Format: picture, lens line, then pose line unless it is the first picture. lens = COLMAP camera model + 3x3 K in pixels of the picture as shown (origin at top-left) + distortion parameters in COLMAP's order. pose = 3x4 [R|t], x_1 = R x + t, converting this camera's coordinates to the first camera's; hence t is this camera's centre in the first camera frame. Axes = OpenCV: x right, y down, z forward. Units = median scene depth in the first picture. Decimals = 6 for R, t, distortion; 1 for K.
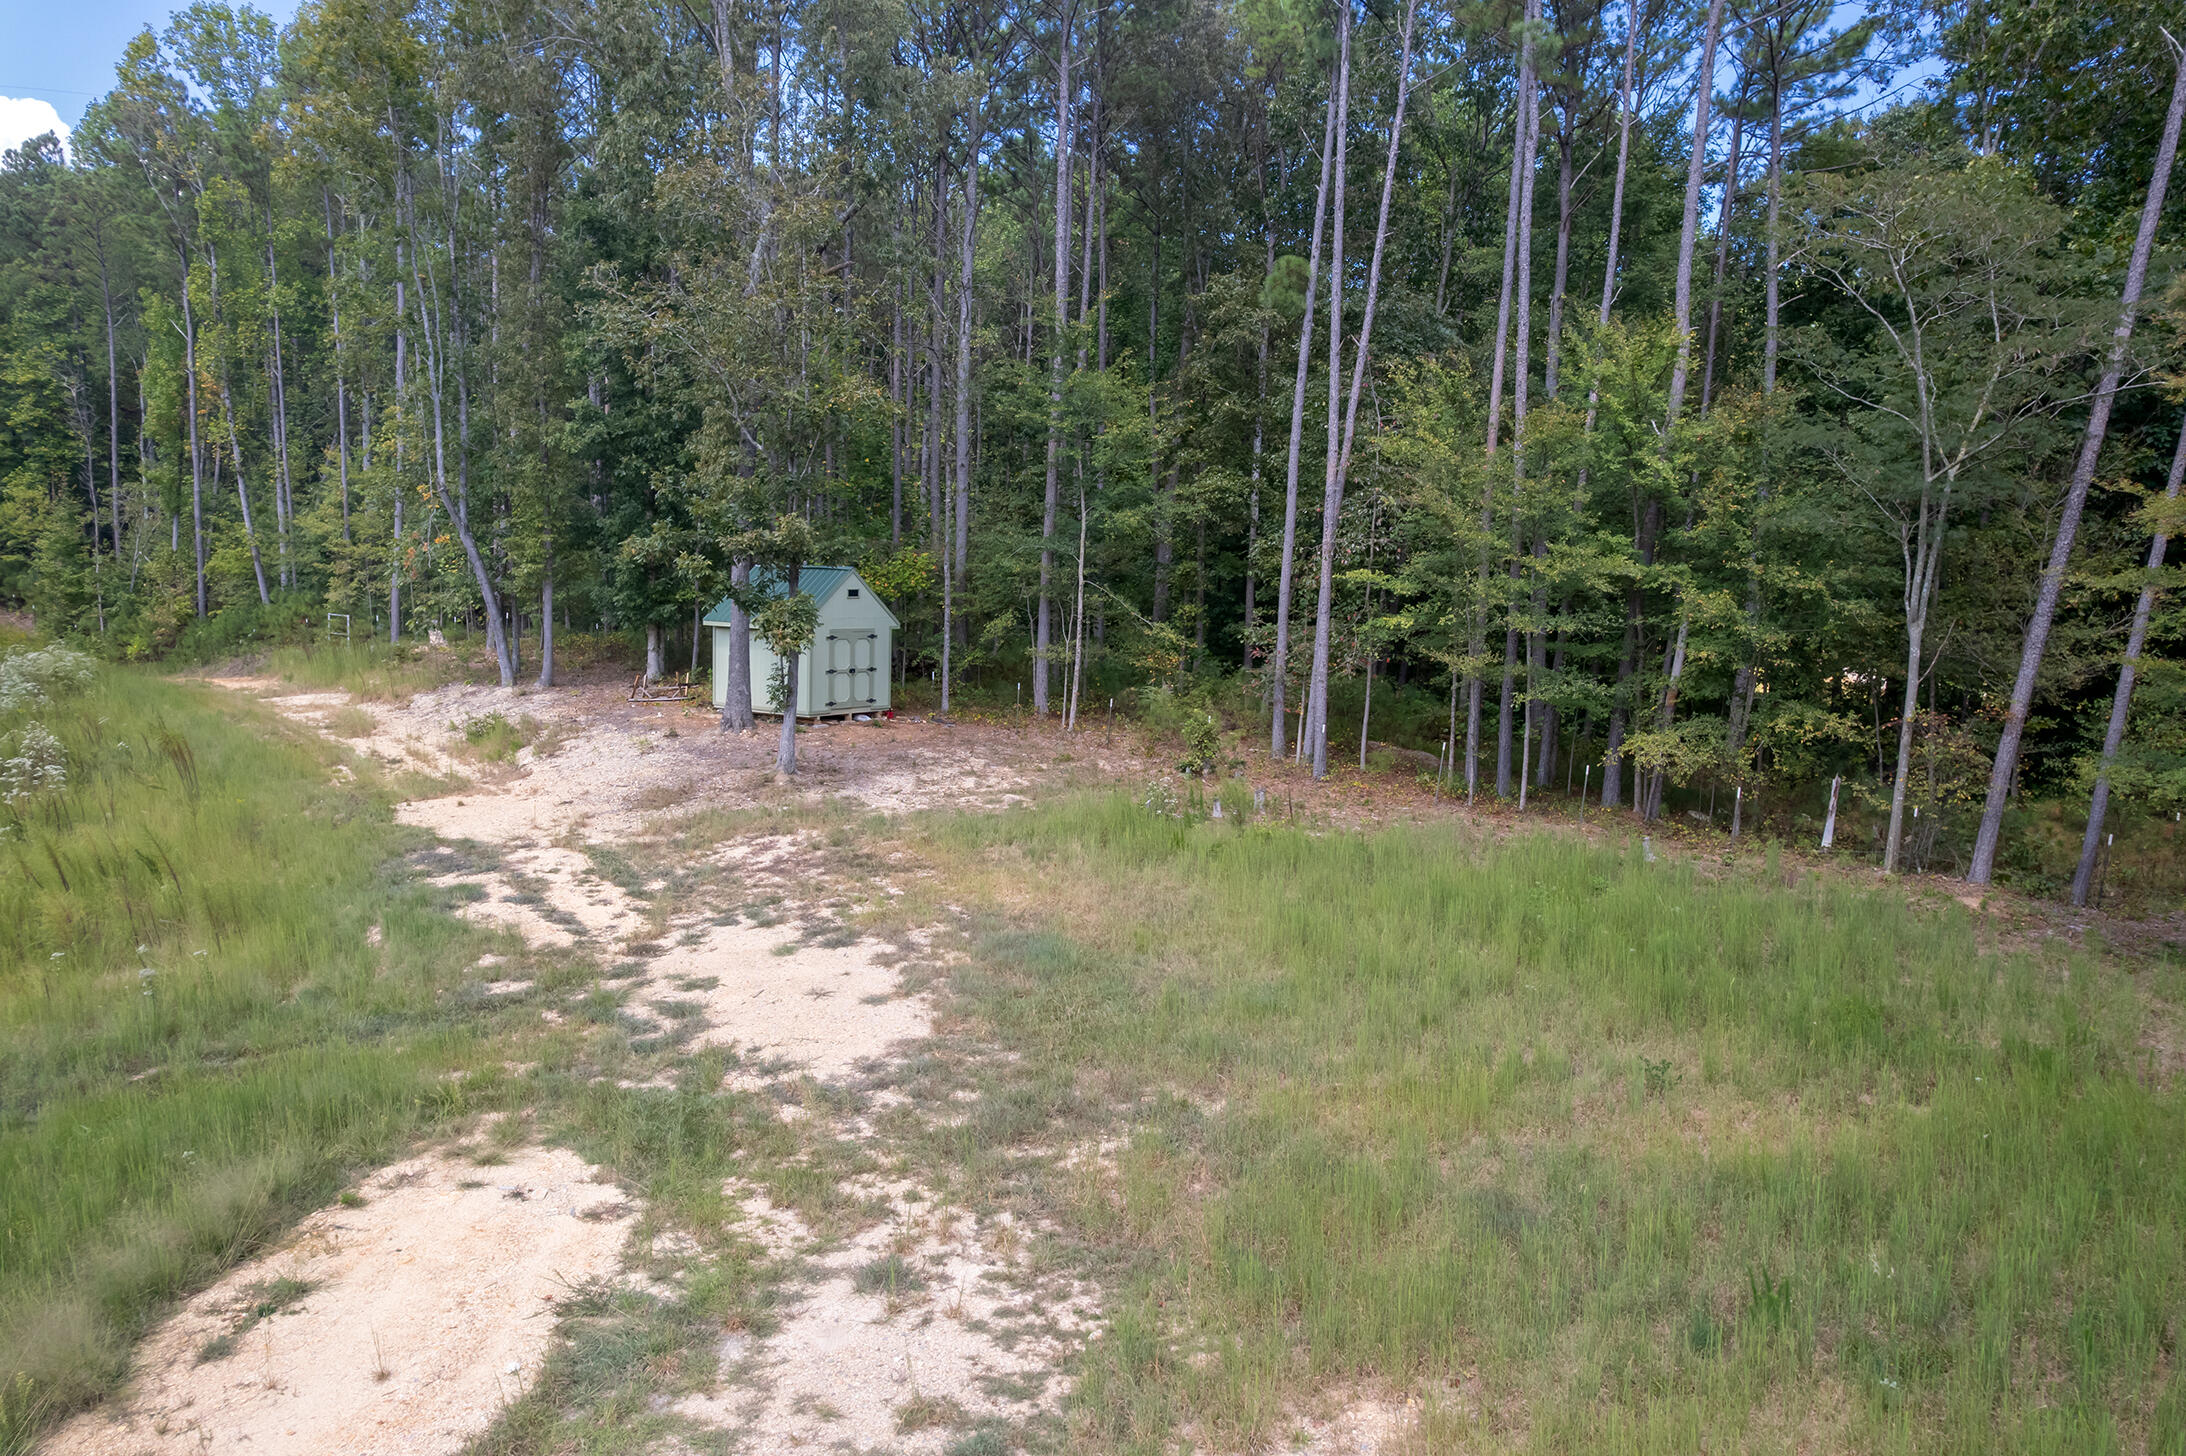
lens RADIAL K [[1388.3, 0, 1084.1], [0, 1388.3, 734.0], [0, 0, 1]] dist [-0.058139, 0.066602]
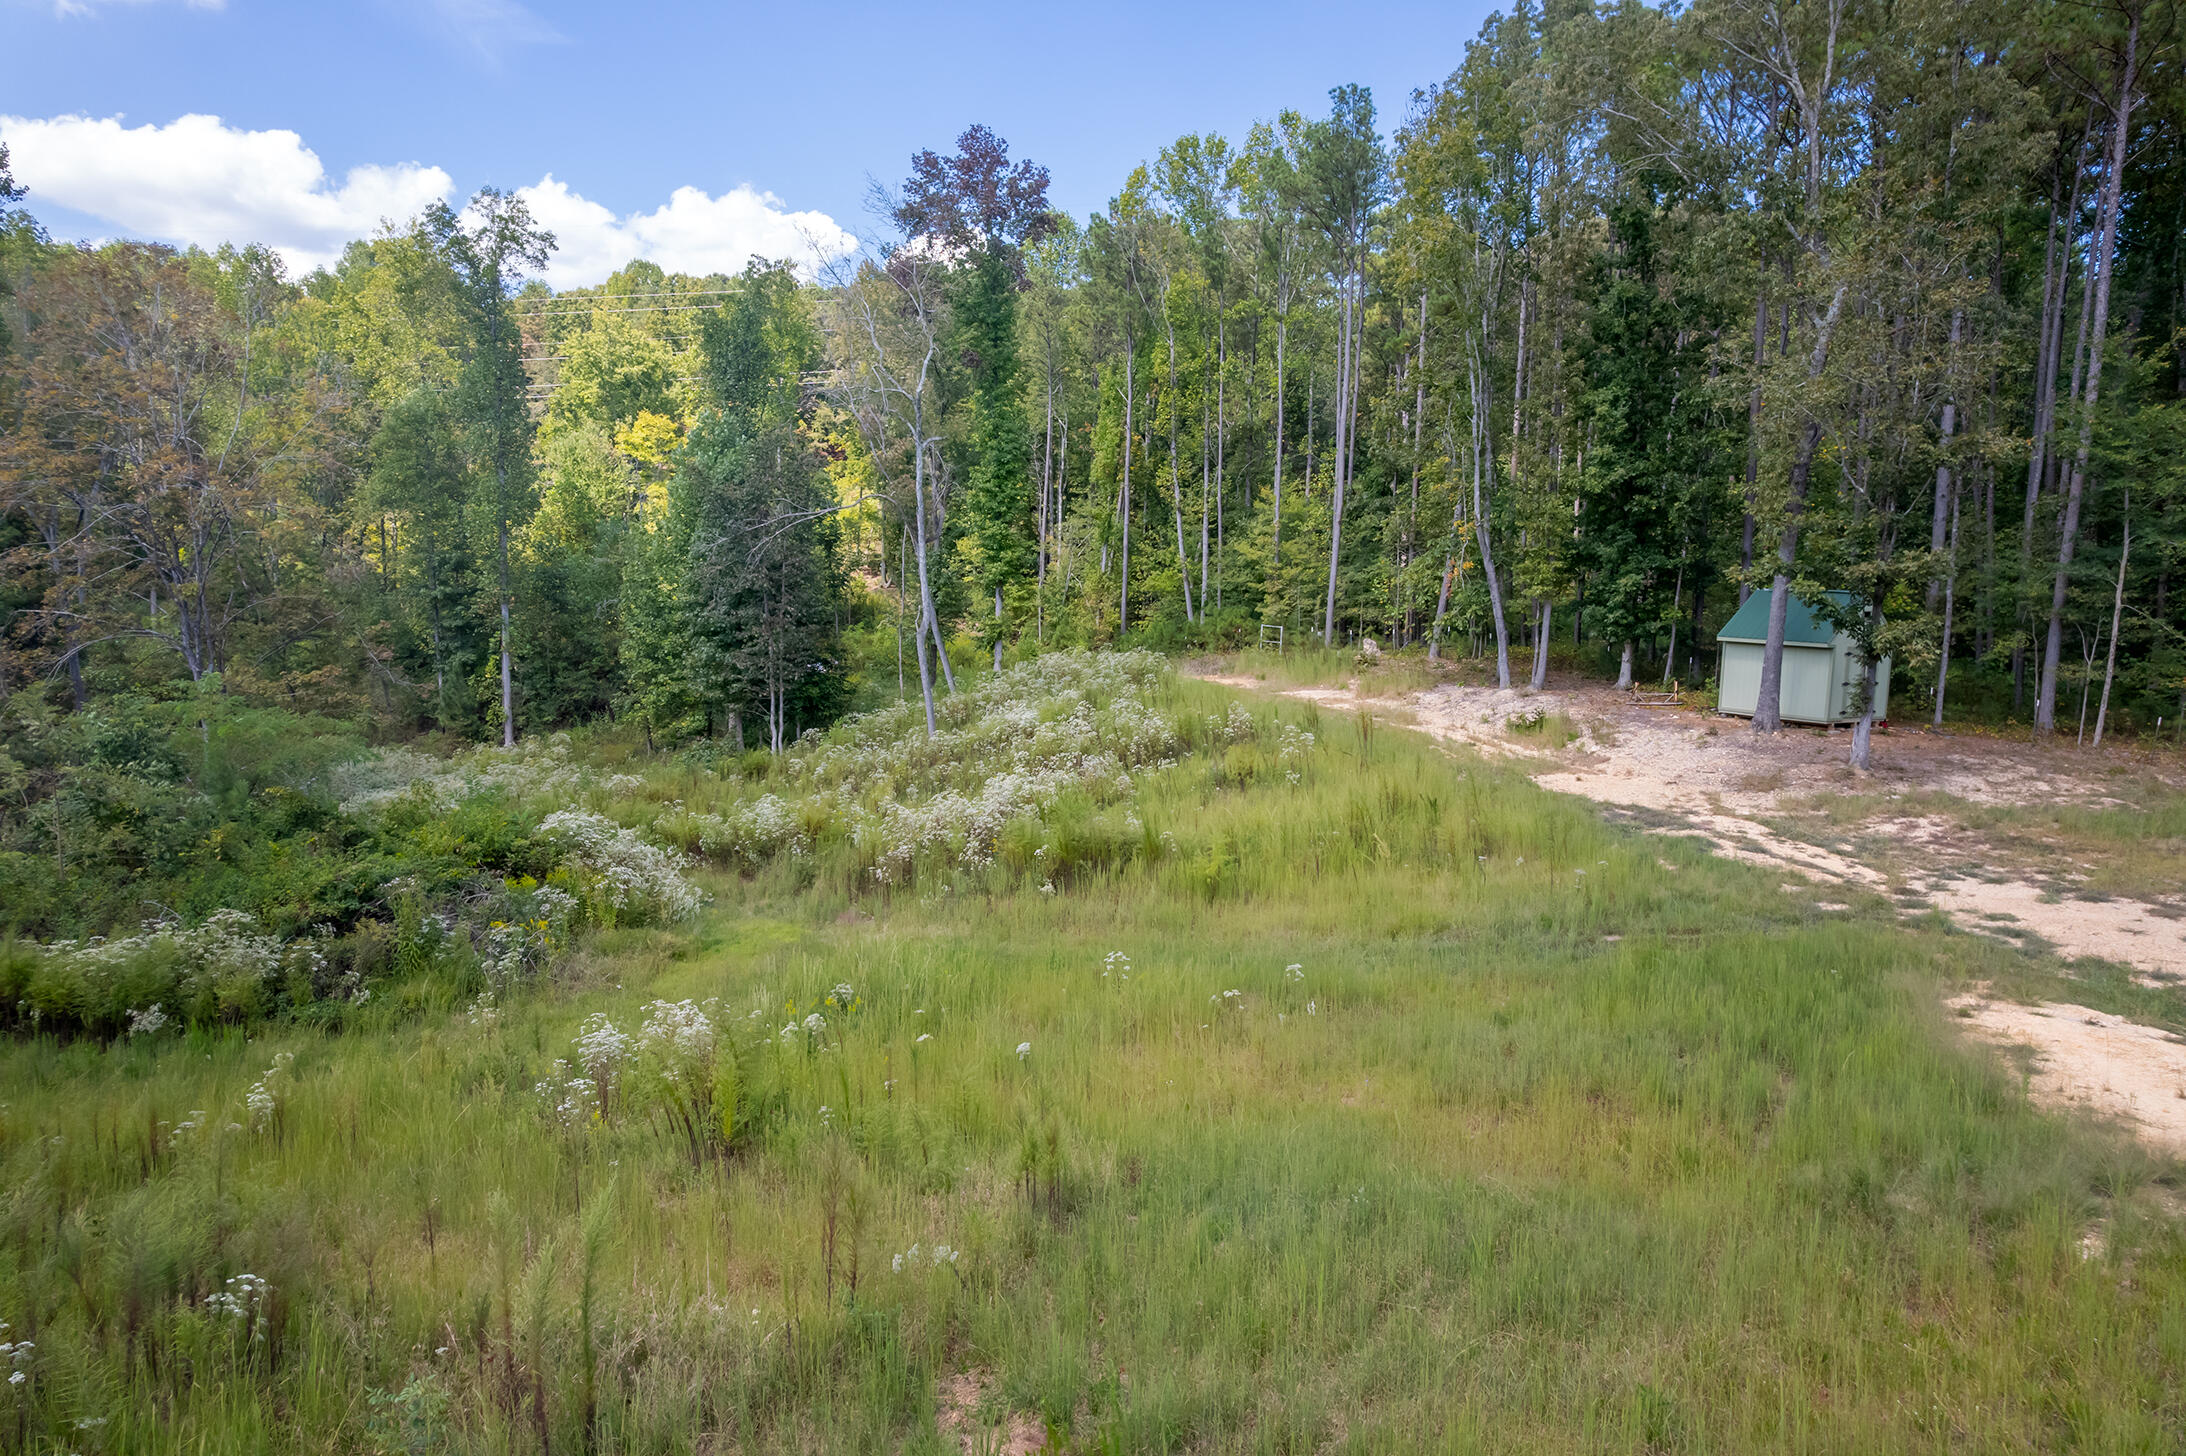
lens RADIAL K [[1396.2, 0, 1096.1], [0, 1396.2, 743.8], [0, 0, 1]] dist [-0.079733, 0.068302]
pose [[0.903942, 0.045755, -0.425201, -0.223392], [-0.048083, 0.998829, 0.005261, 0.023362], [0.424944, 0.015690, 0.905084, -0.228770]]
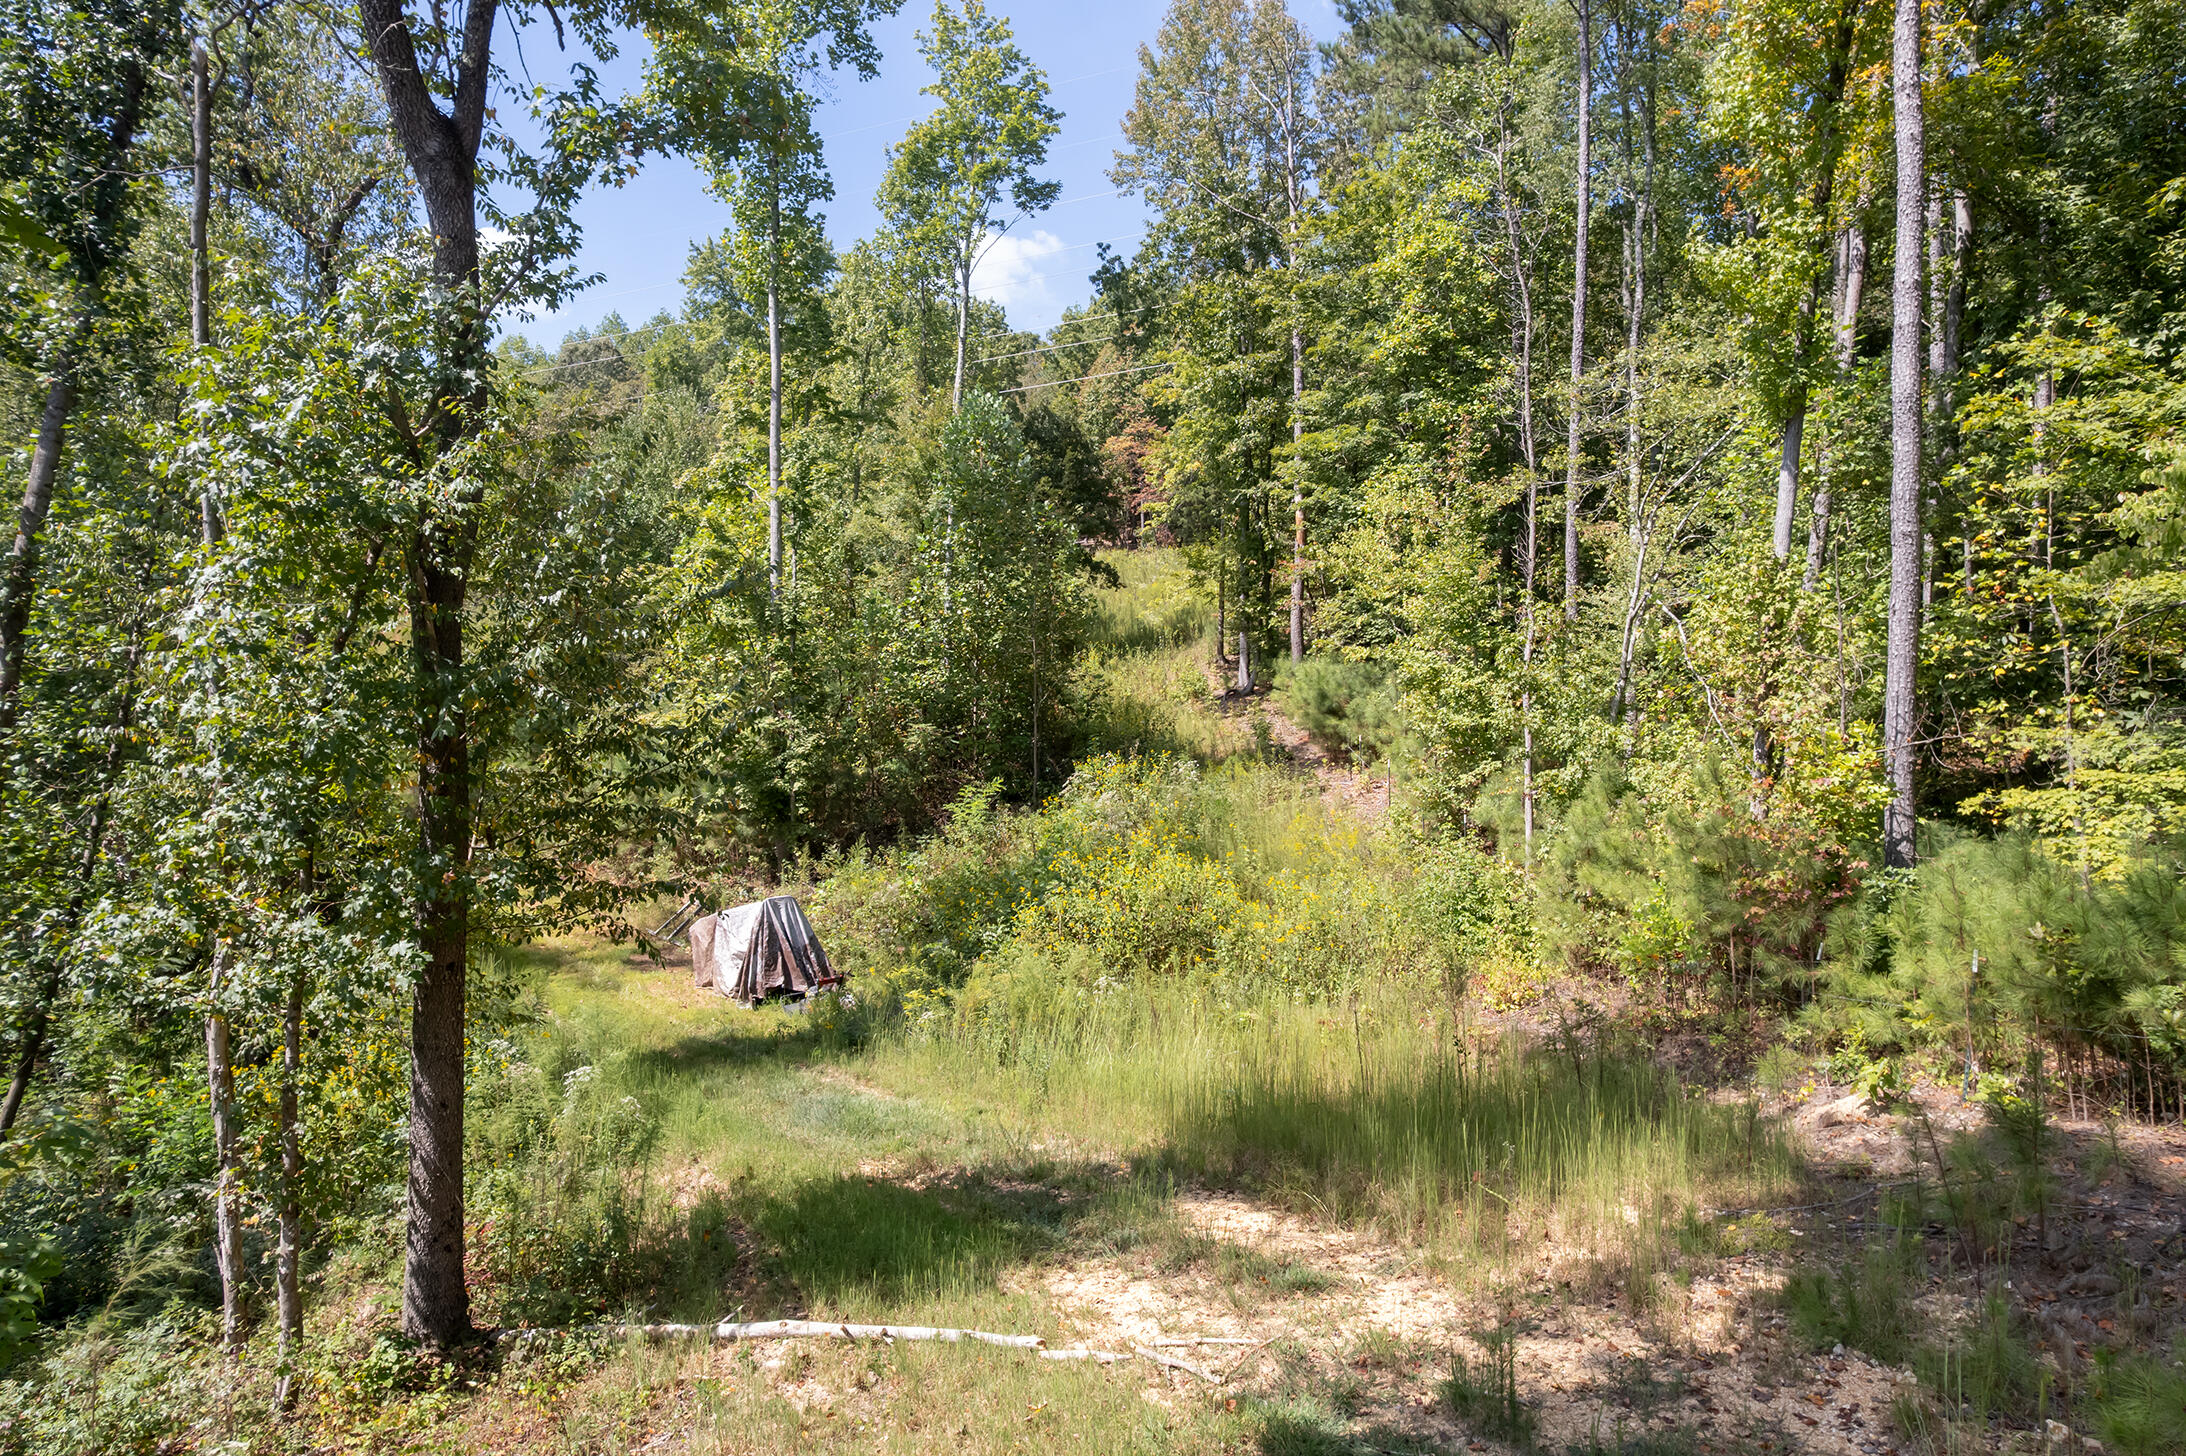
lens RADIAL K [[1396.2, 0, 1096.1], [0, 1396.2, 743.8], [0, 0, 1]] dist [-0.079733, 0.068302]
pose [[0.619597, -0.003455, -0.784912, -0.925731], [-0.076518, 0.994962, -0.064781, -0.122022], [0.781181, 0.100198, 0.616211, 1.268825]]
